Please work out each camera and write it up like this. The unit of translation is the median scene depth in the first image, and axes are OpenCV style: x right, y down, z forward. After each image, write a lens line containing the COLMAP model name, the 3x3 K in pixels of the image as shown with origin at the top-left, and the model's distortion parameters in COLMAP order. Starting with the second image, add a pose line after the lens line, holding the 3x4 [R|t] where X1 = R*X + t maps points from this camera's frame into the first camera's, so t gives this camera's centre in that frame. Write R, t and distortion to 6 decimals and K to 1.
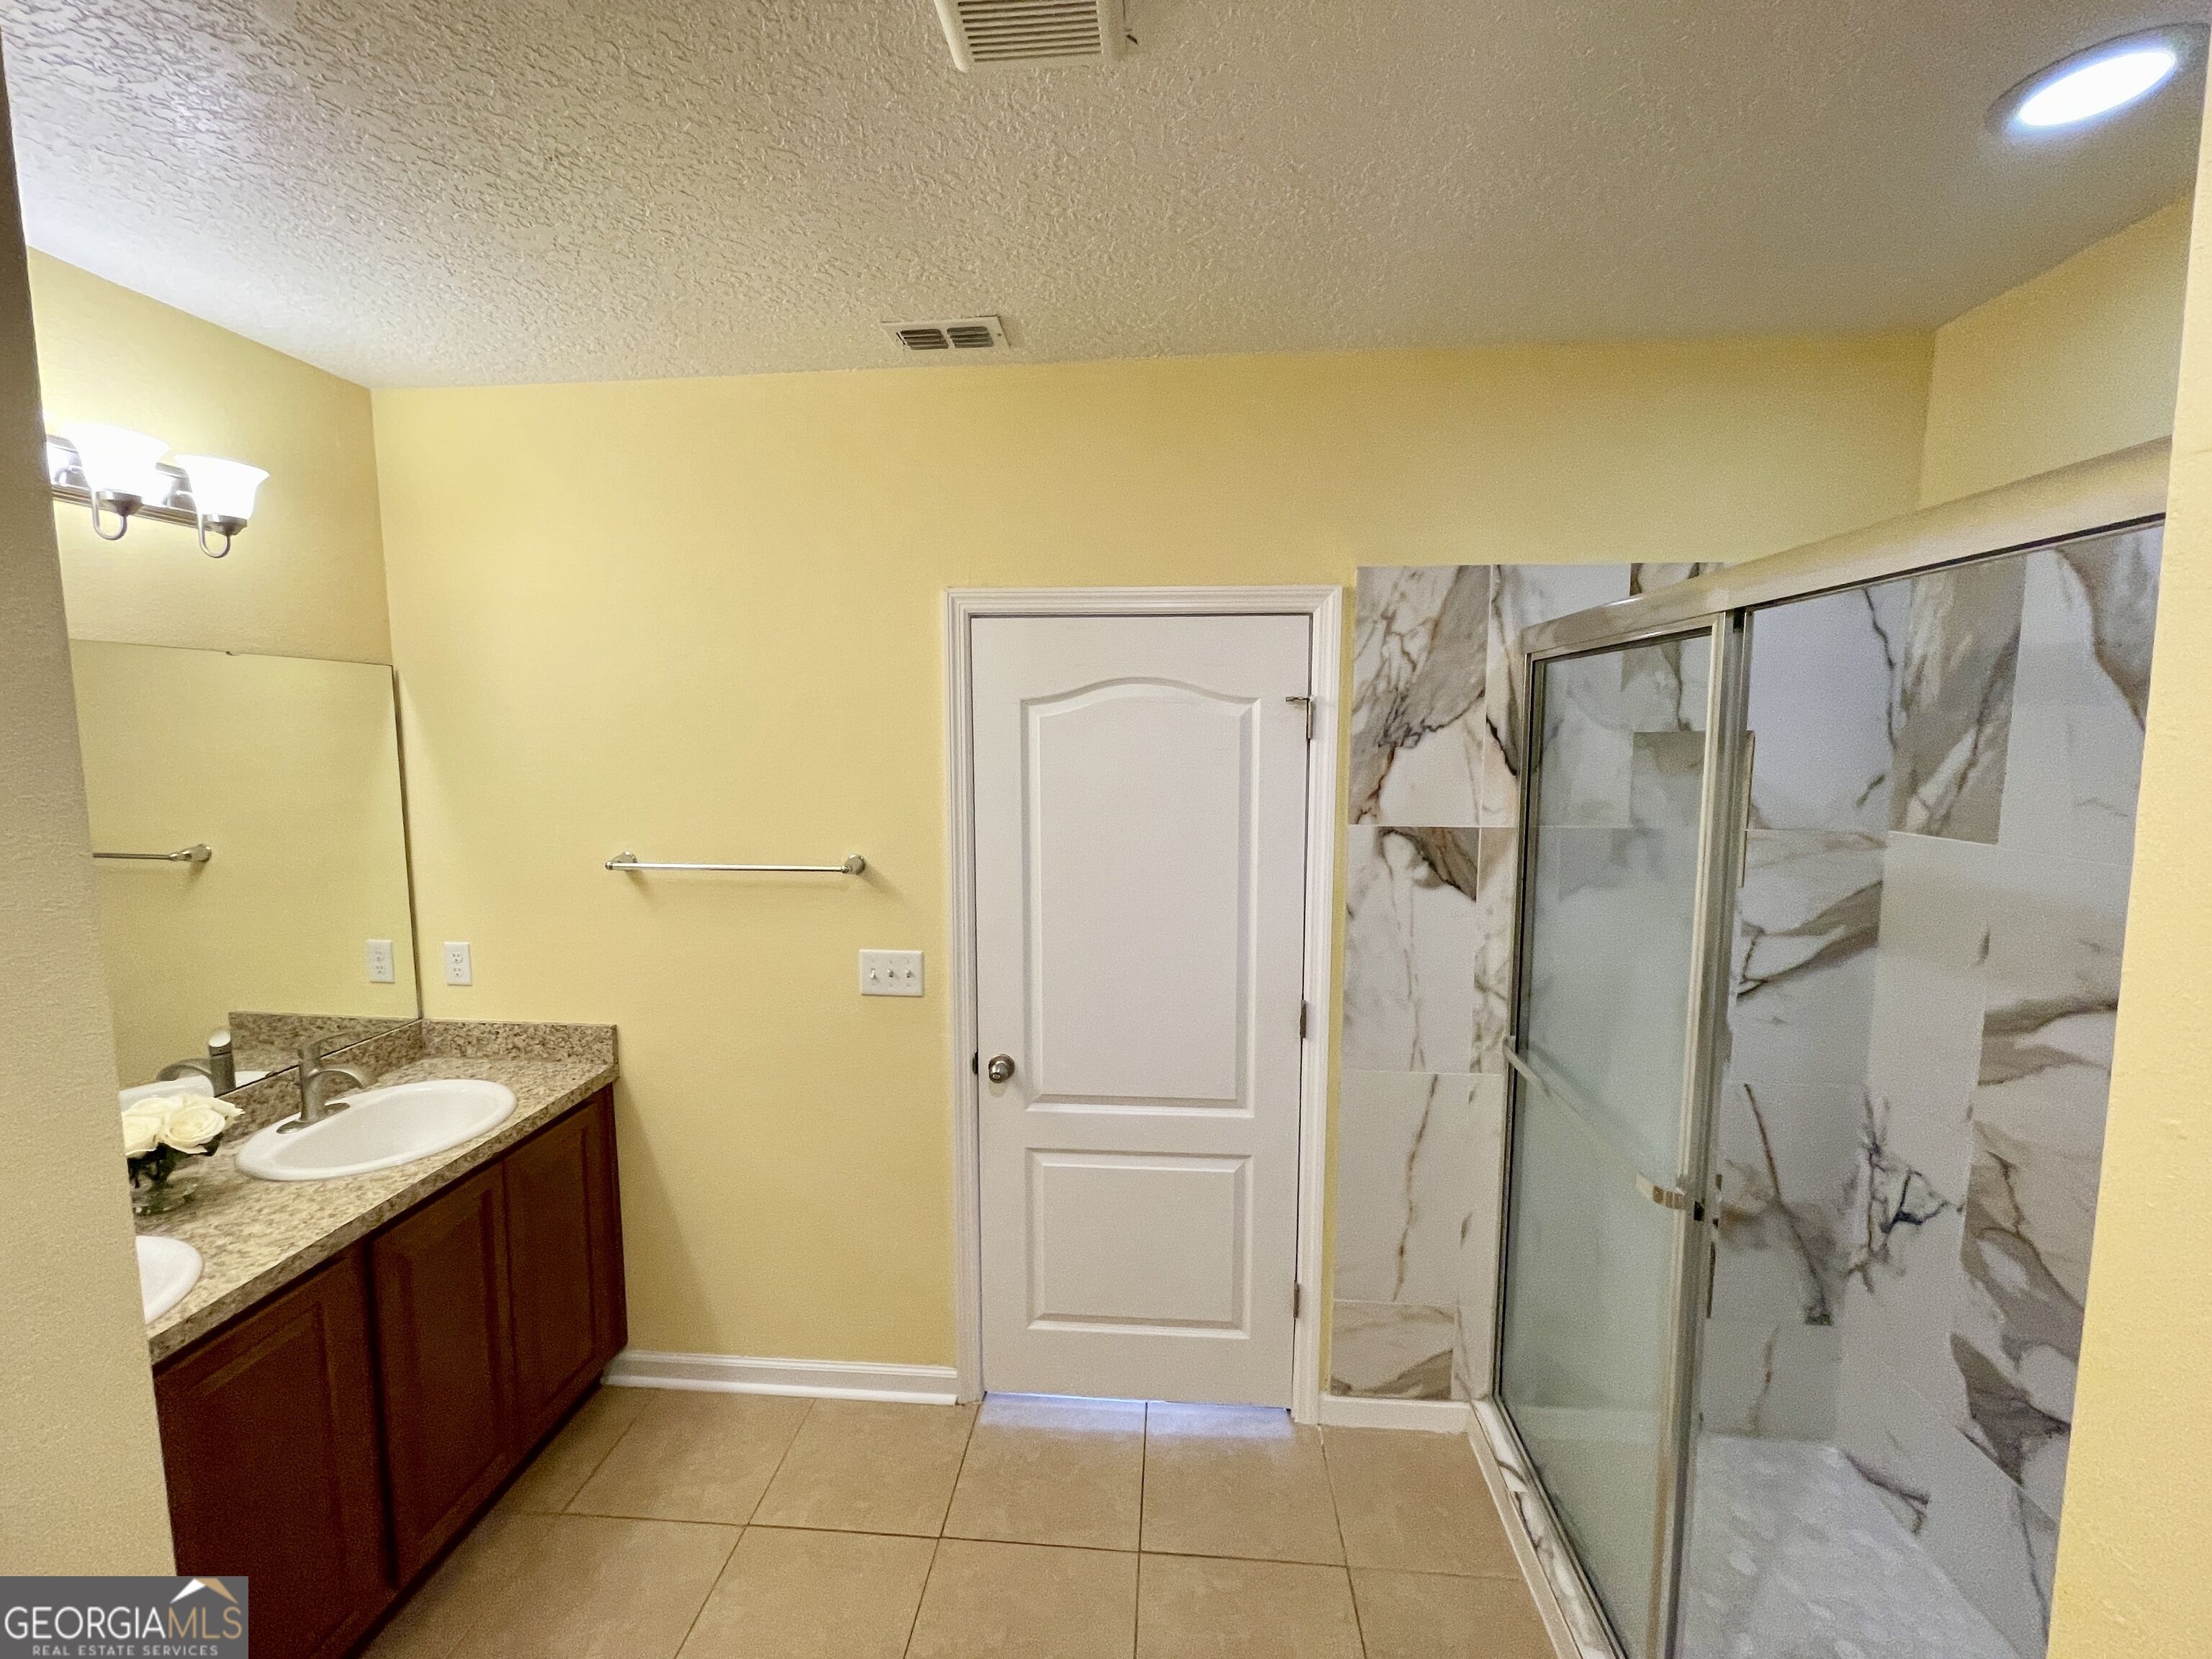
lens RADIAL K [[876.8, 0, 1106.0], [0, 876.8, 829.5], [0, 0, 1]] dist [0.000044, 0.007477]
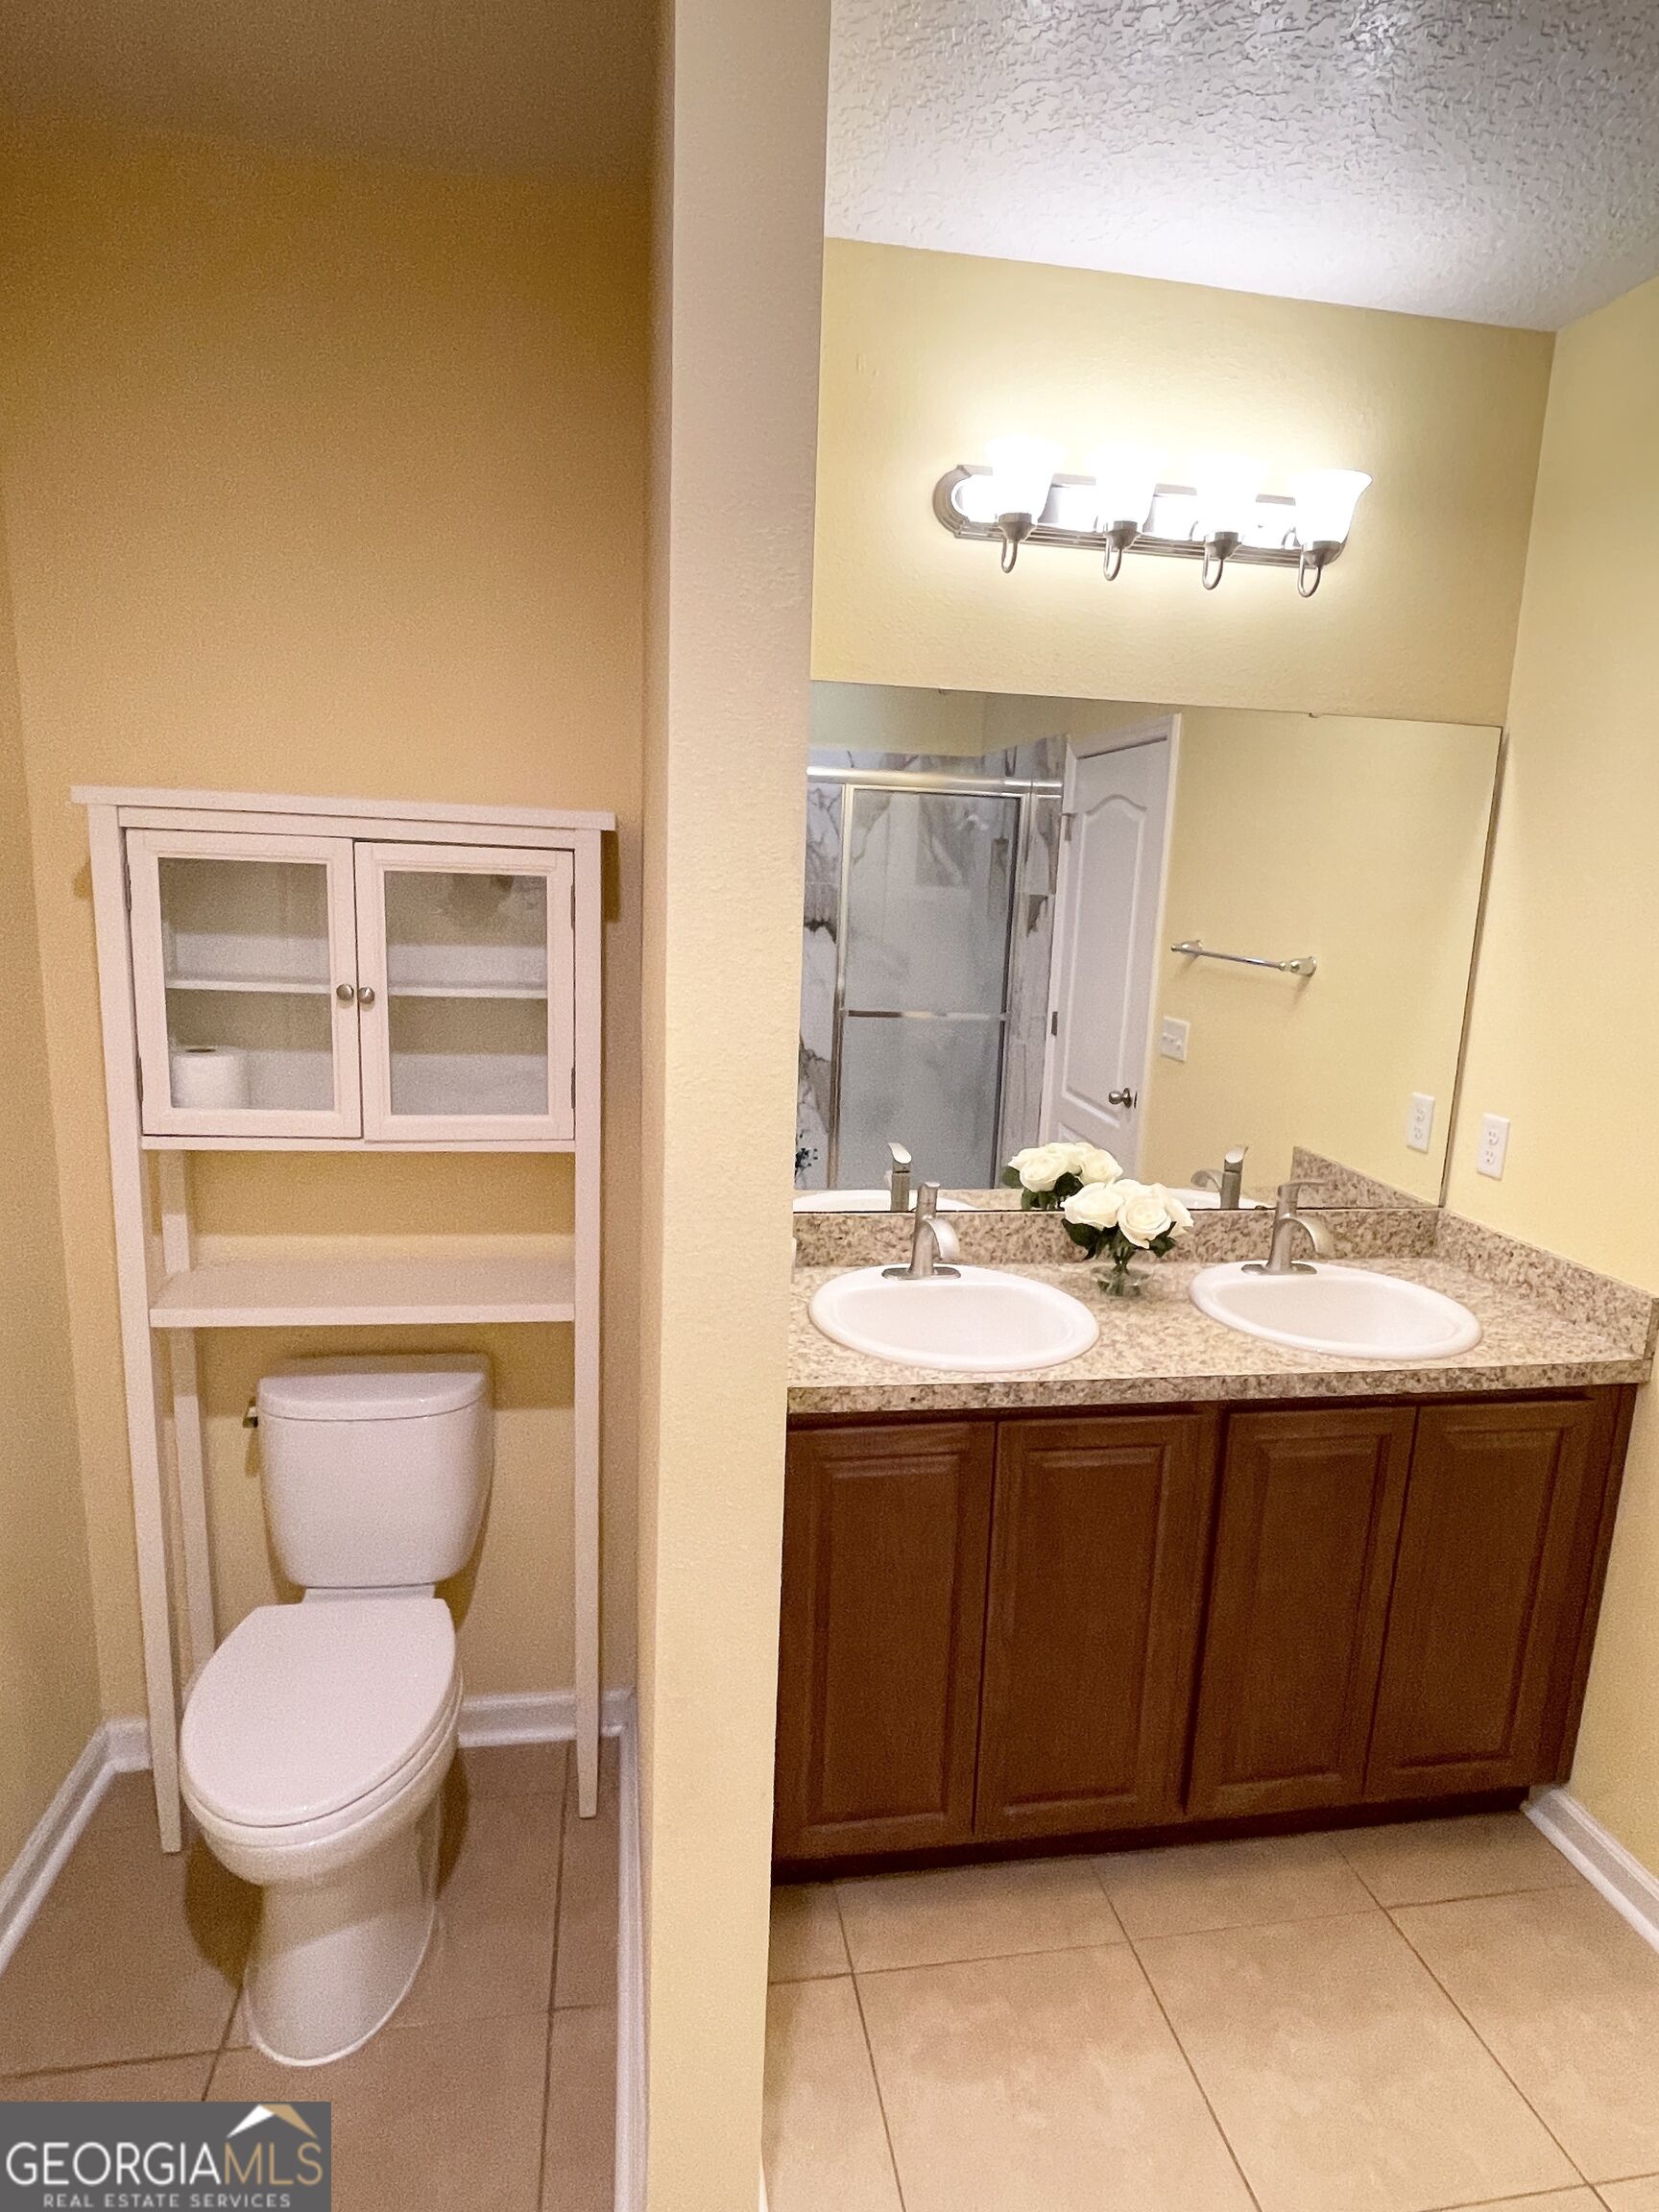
lens RADIAL K [[1251.4, 0, 829.5], [0, 1251.4, 1106.0], [0, 0, 1]] dist [0.002237, 0.001846]
pose [[0.274966, 0.190507, -0.942391, 0.090276], [-0.140407, 0.977621, 0.156662, 0.043228], [0.951146, 0.089242, 0.295562, 0.212985]]
